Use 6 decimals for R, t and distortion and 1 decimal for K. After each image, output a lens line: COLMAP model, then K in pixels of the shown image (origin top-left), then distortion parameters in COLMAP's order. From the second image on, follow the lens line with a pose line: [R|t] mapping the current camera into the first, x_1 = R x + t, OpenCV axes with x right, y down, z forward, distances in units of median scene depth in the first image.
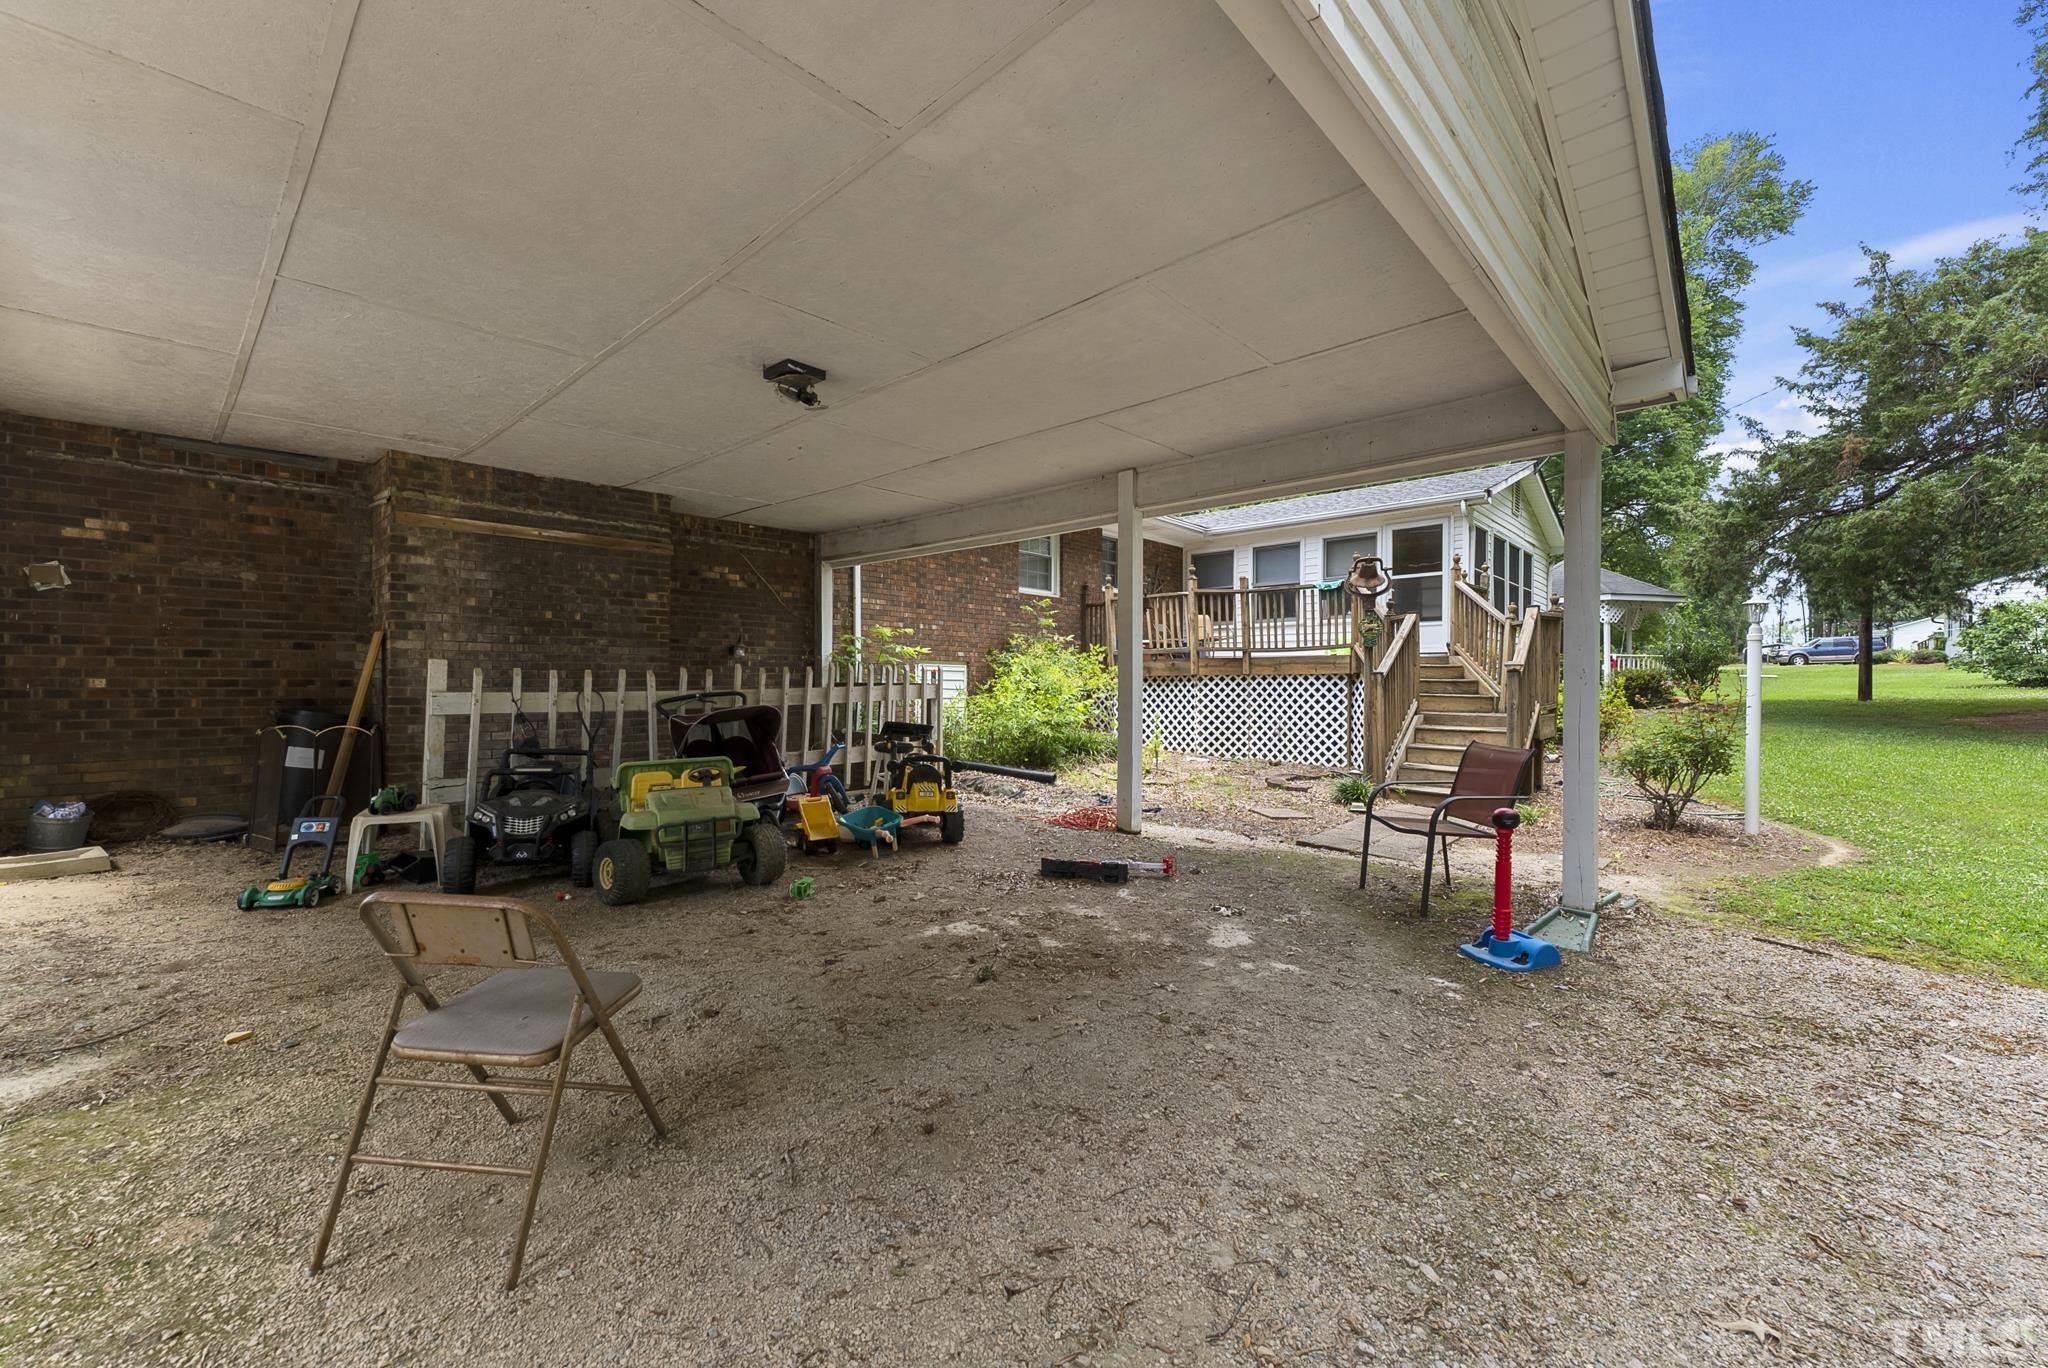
lens RADIAL K [[814.5, 0, 1025.5], [0, 814.5, 687.6], [0, 0, 1]] dist [0.001211, -0.000387]
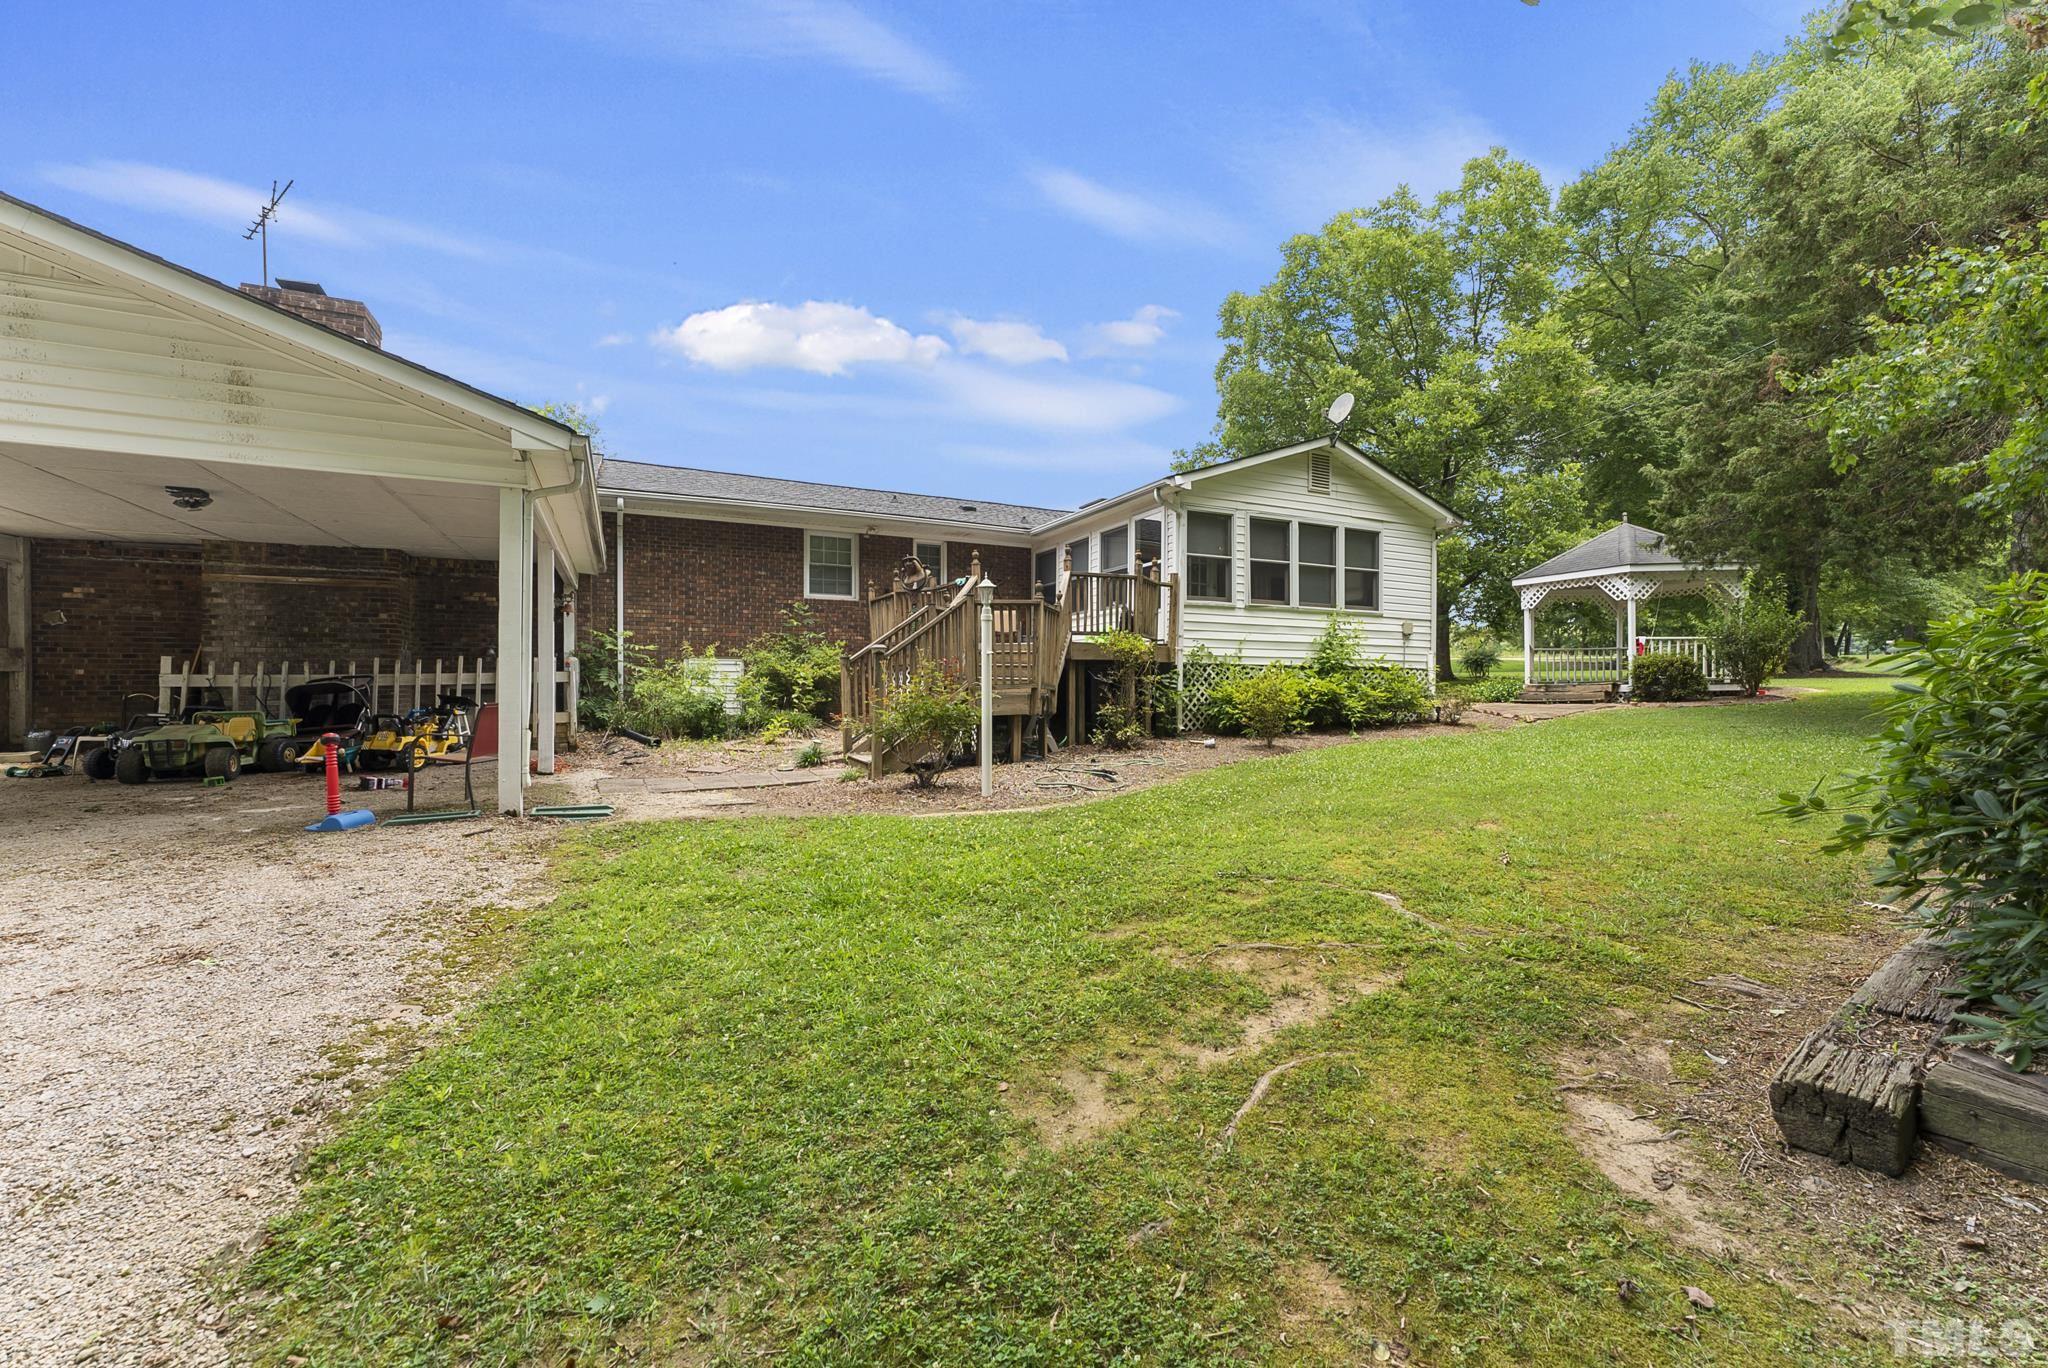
lens RADIAL K [[814.5, 0, 1021.6], [0, 814.5, 680.0], [0, 0, 1]] dist [0.001211, -0.000387]
pose [[0.932182, -0.006635, -0.361929, 1.431755], [0.002174, 0.999917, -0.012731, 0.037976], [0.361983, 0.011080, 0.932119, 0.000262]]
